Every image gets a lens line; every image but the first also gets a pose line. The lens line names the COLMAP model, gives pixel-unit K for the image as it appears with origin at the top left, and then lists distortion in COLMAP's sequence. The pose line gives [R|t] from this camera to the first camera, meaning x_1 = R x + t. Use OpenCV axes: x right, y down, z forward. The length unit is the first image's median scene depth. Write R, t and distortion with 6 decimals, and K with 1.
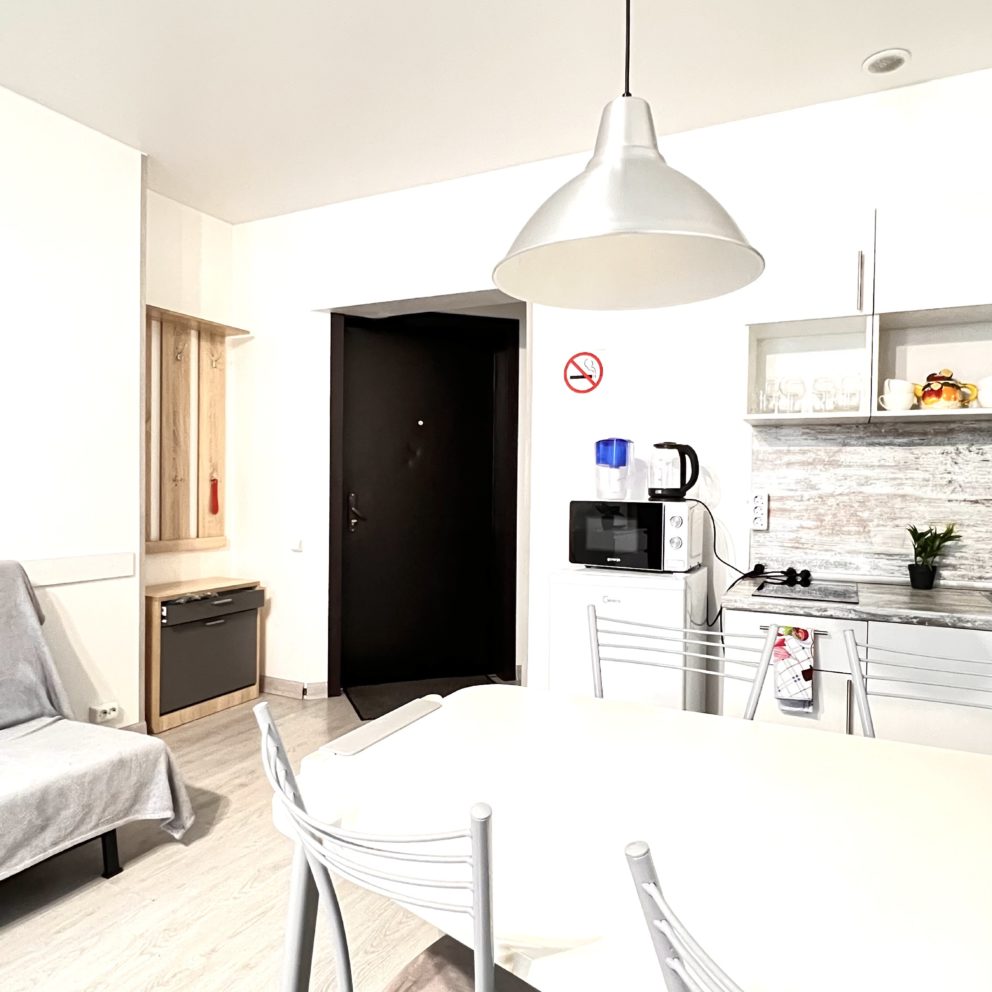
lens RADIAL K [[704.7, 0, 489.9], [0, 704.7, 495.3], [0, 0, 1]] dist [-0.007370, 0.012238]
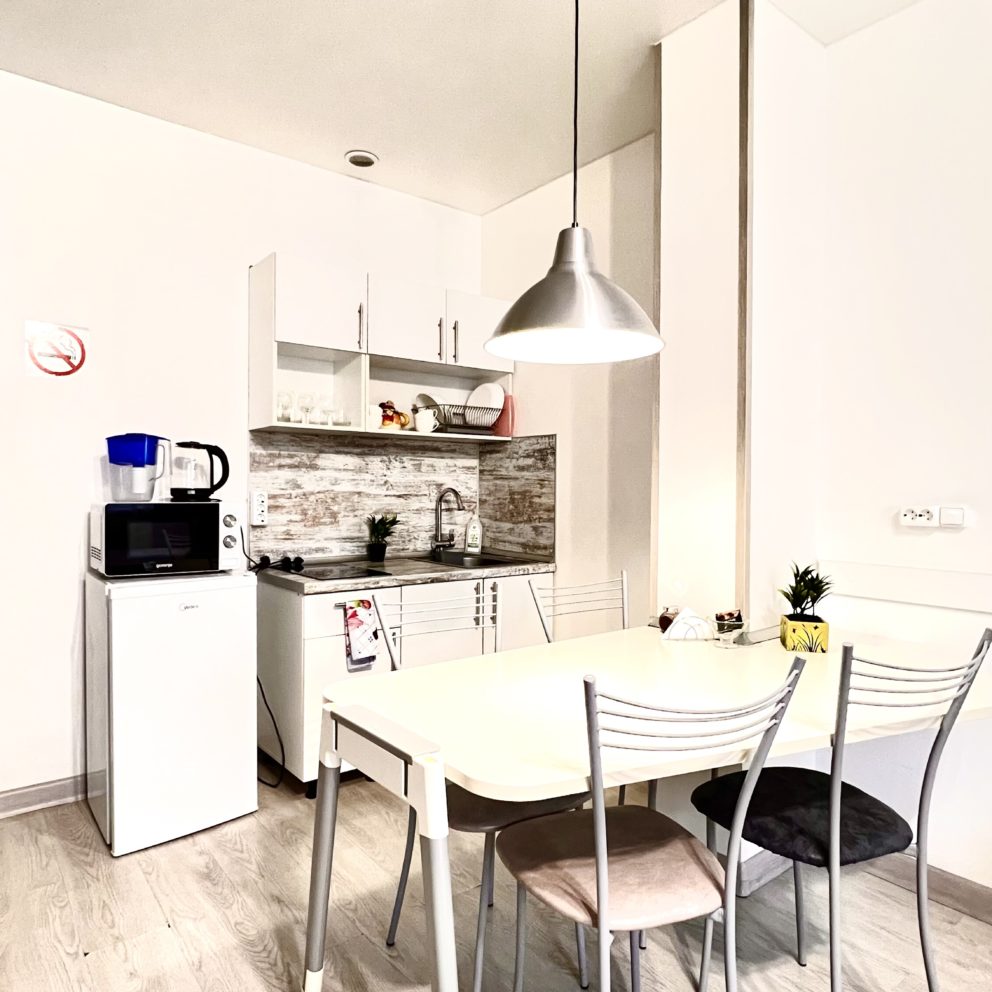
lens RADIAL K [[704.7, 0, 491.5], [0, 704.7, 495.5], [0, 0, 1]] dist [-0.007370, 0.012238]
pose [[0.433886, -0.017415, 0.900800, -0.476590], [0.011947, 0.999836, 0.013575, -0.008934], [-0.900889, 0.004872, 0.434023, 0.204712]]
